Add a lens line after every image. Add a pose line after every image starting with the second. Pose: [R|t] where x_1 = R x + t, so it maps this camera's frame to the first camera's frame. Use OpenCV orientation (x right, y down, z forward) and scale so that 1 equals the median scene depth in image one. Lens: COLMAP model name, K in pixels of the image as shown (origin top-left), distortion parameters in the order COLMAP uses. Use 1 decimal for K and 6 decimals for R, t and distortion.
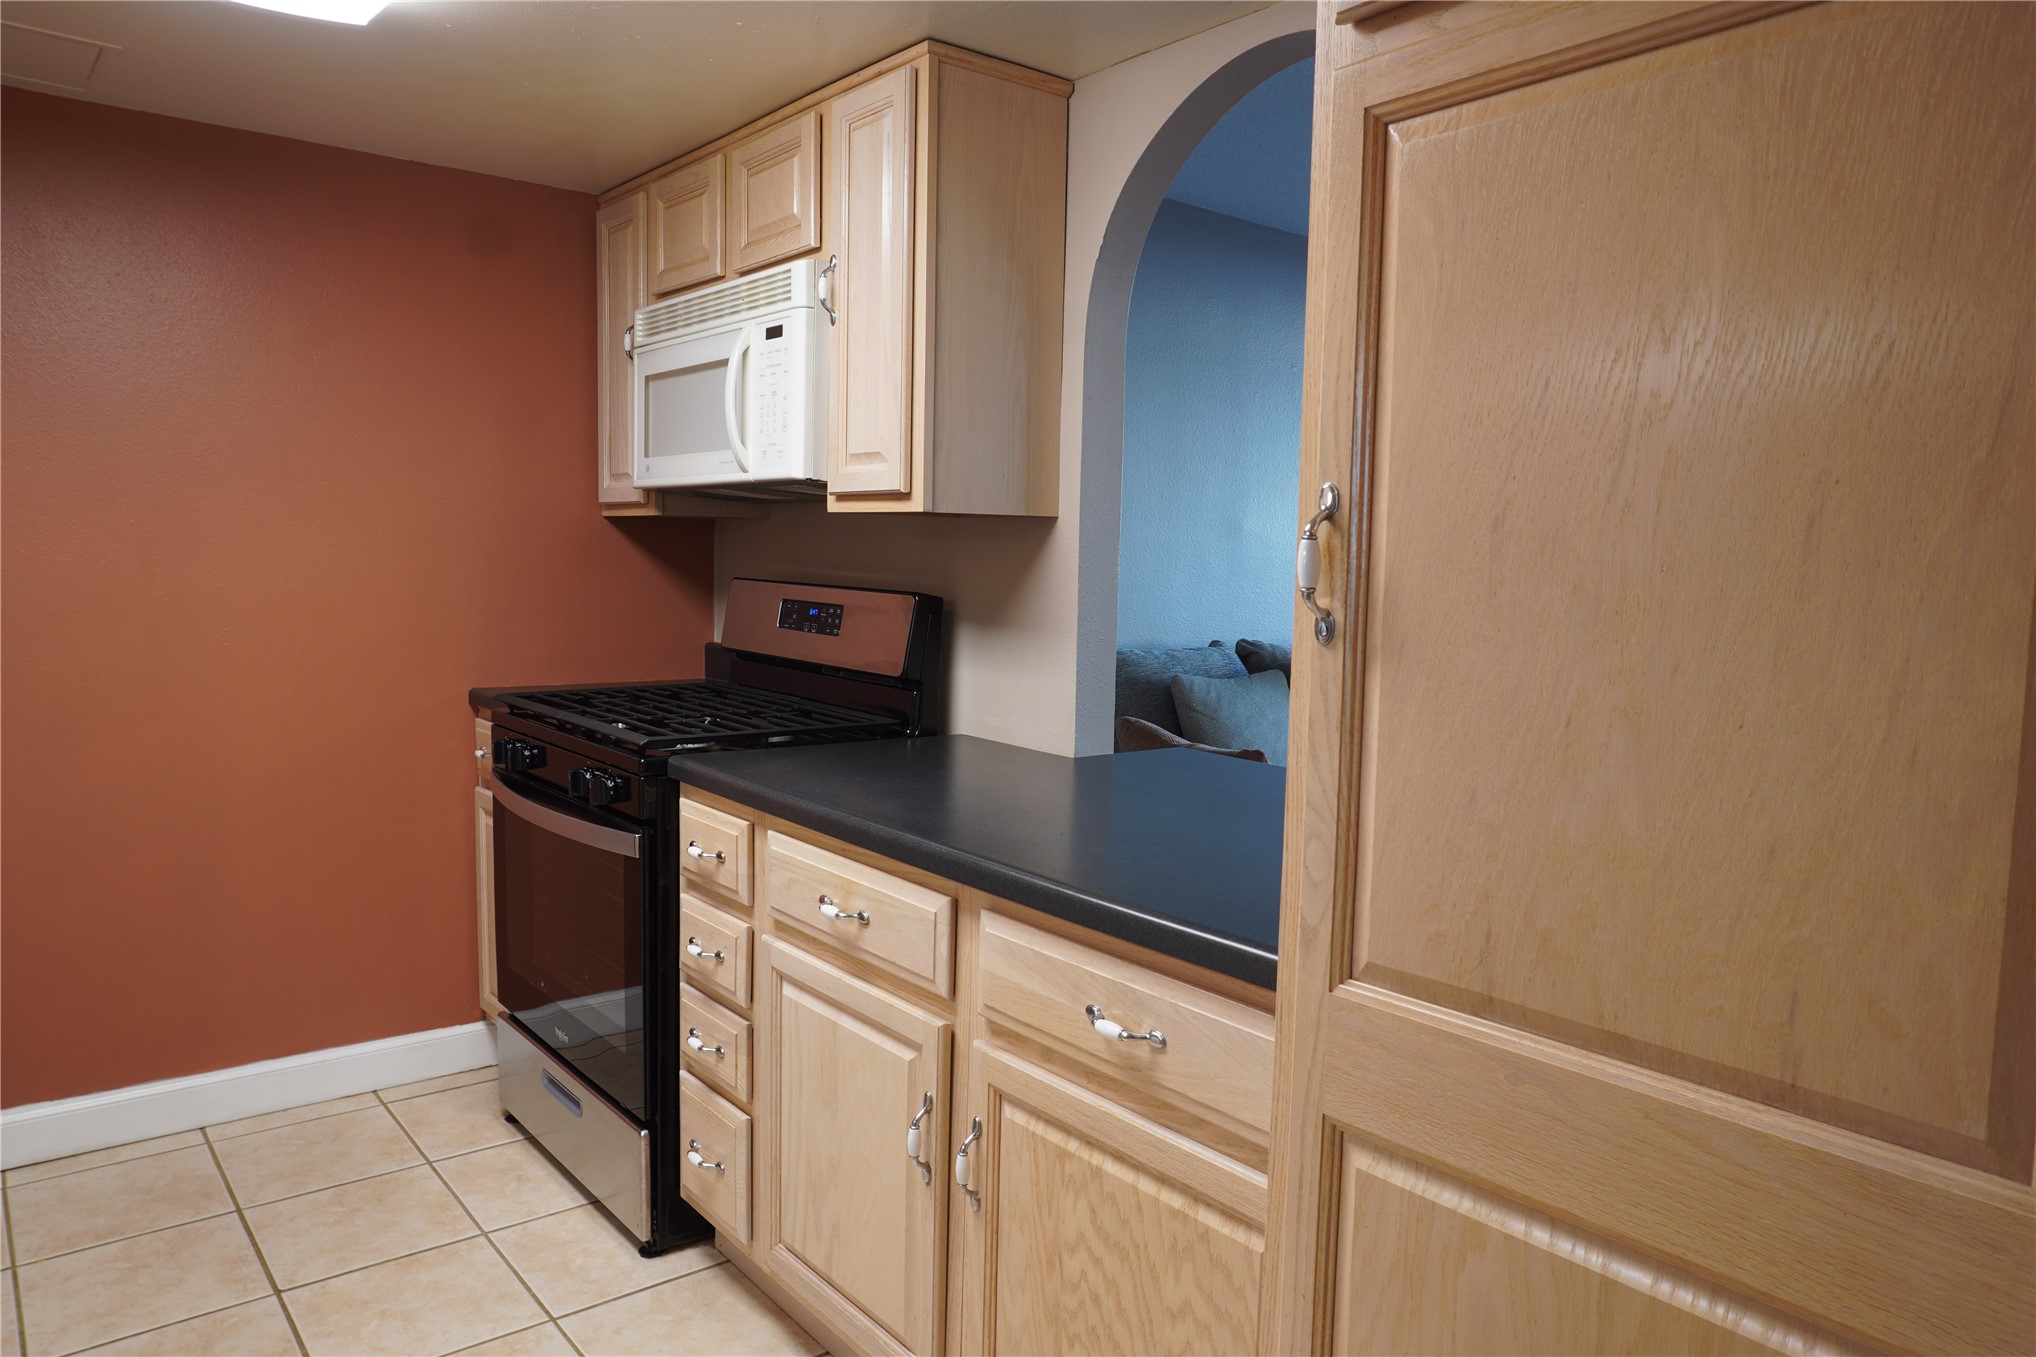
lens RADIAL K [[1365.4, 0, 1013.3], [0, 1365.4, 680.4], [0, 0, 1]] dist [-0.051377, 0.039241]
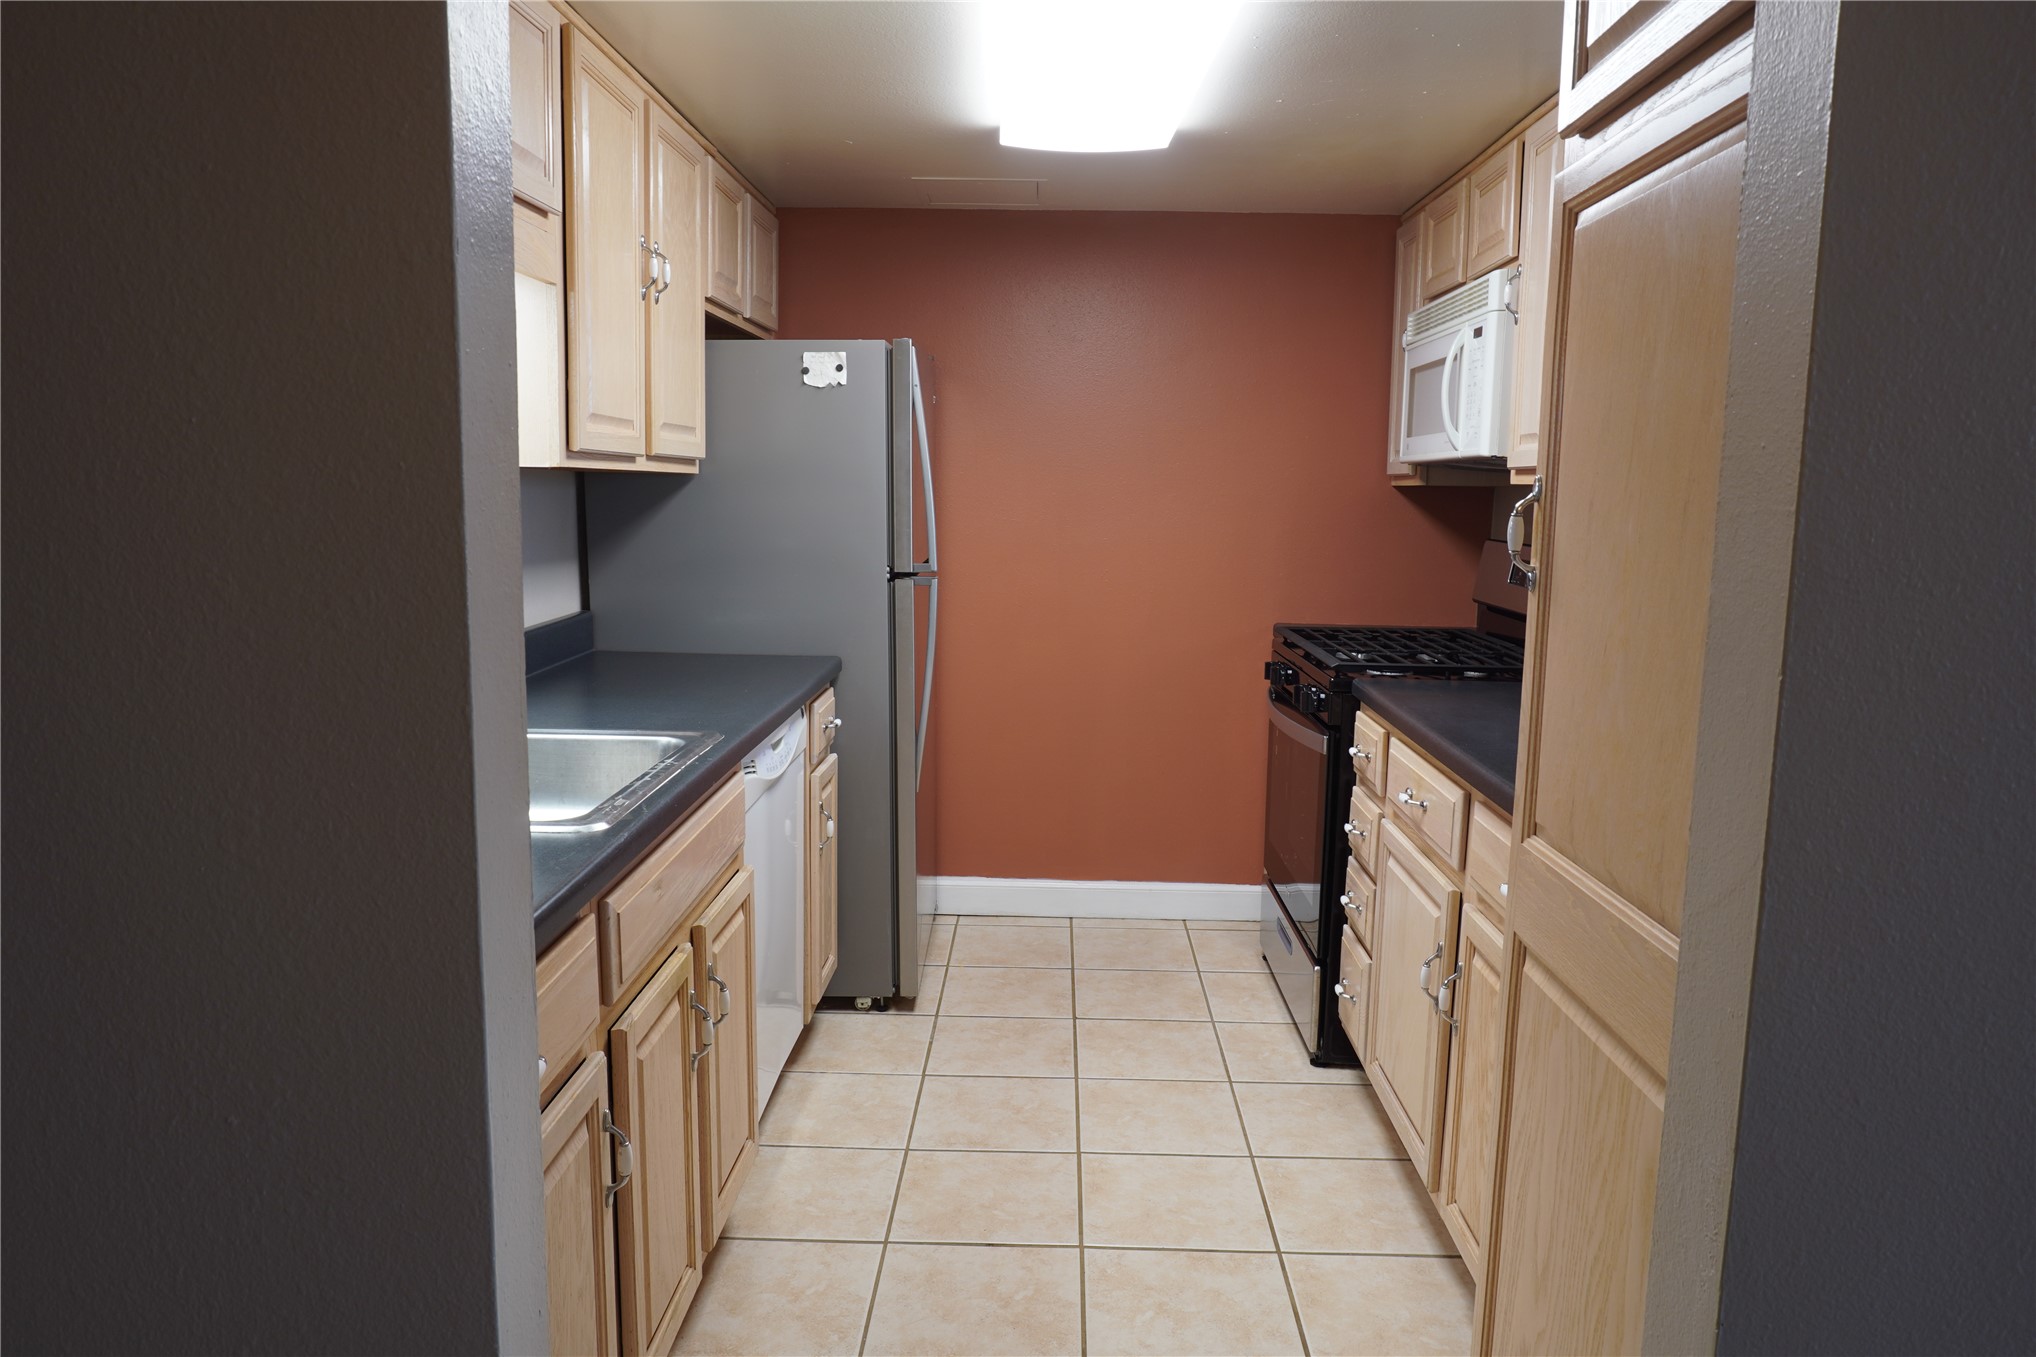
lens RADIAL K [[1365.4, 0, 1013.3], [0, 1365.4, 680.4], [0, 0, 1]] dist [-0.051377, 0.039241]
pose [[0.759417, 0.078955, -0.645796, 0.335877], [-0.059208, 0.996877, 0.052253, 0.010268], [0.647905, -0.001445, 0.761720, -0.182777]]
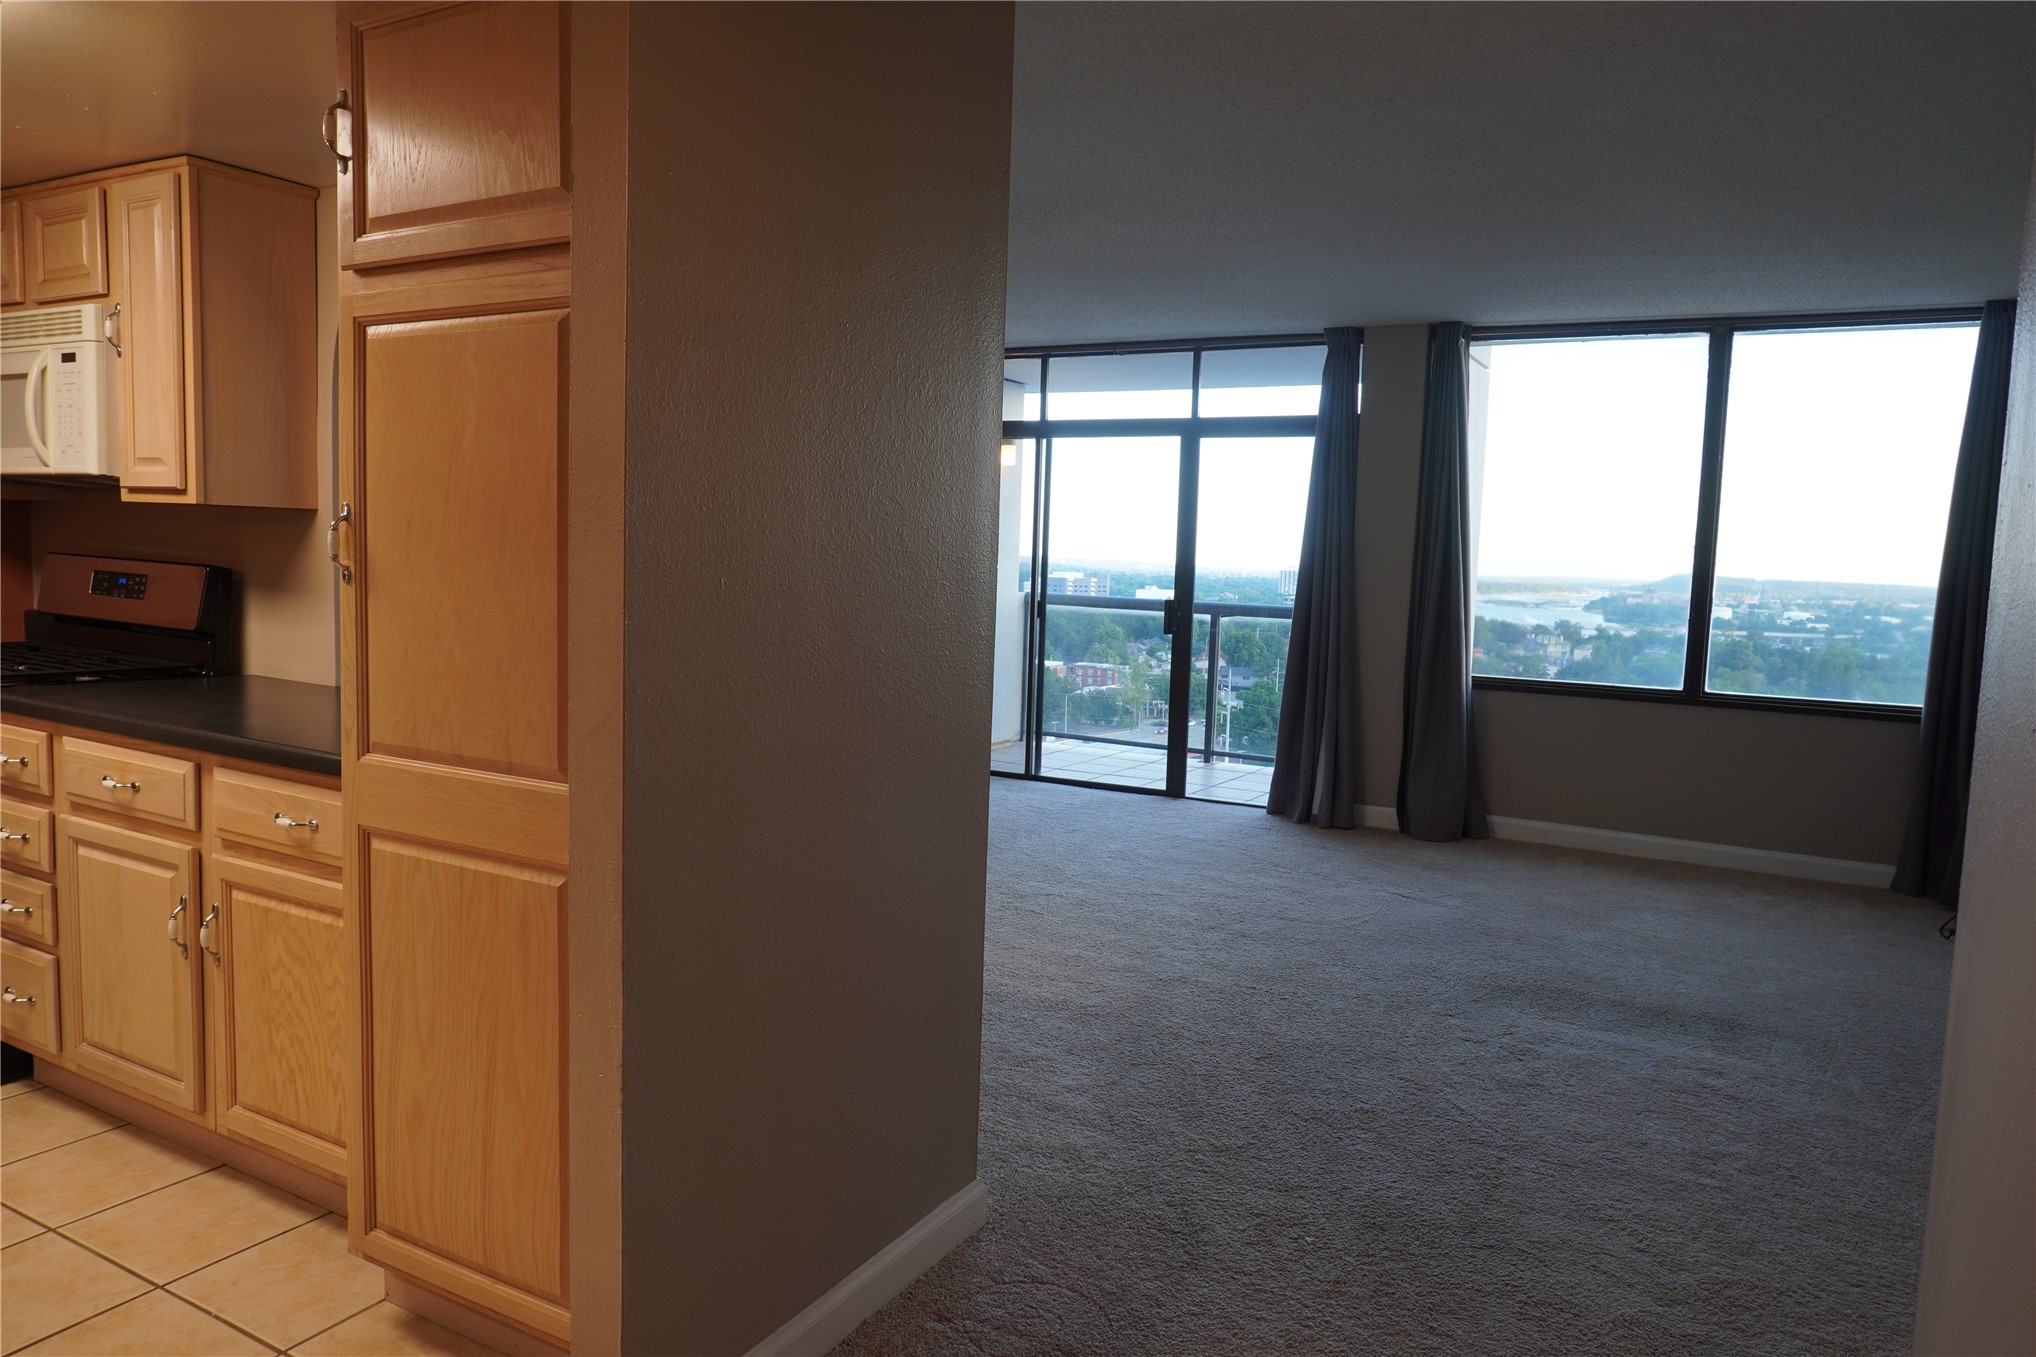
lens RADIAL K [[1365.4, 0, 1013.3], [0, 1365.4, 680.4], [0, 0, 1]] dist [-0.051377, 0.039241]
pose [[0.925413, -0.025416, 0.378107, 0.174359], [0.020999, 0.999655, 0.015802, 0.047766], [-0.378378, -0.006684, 0.925627, -0.544663]]
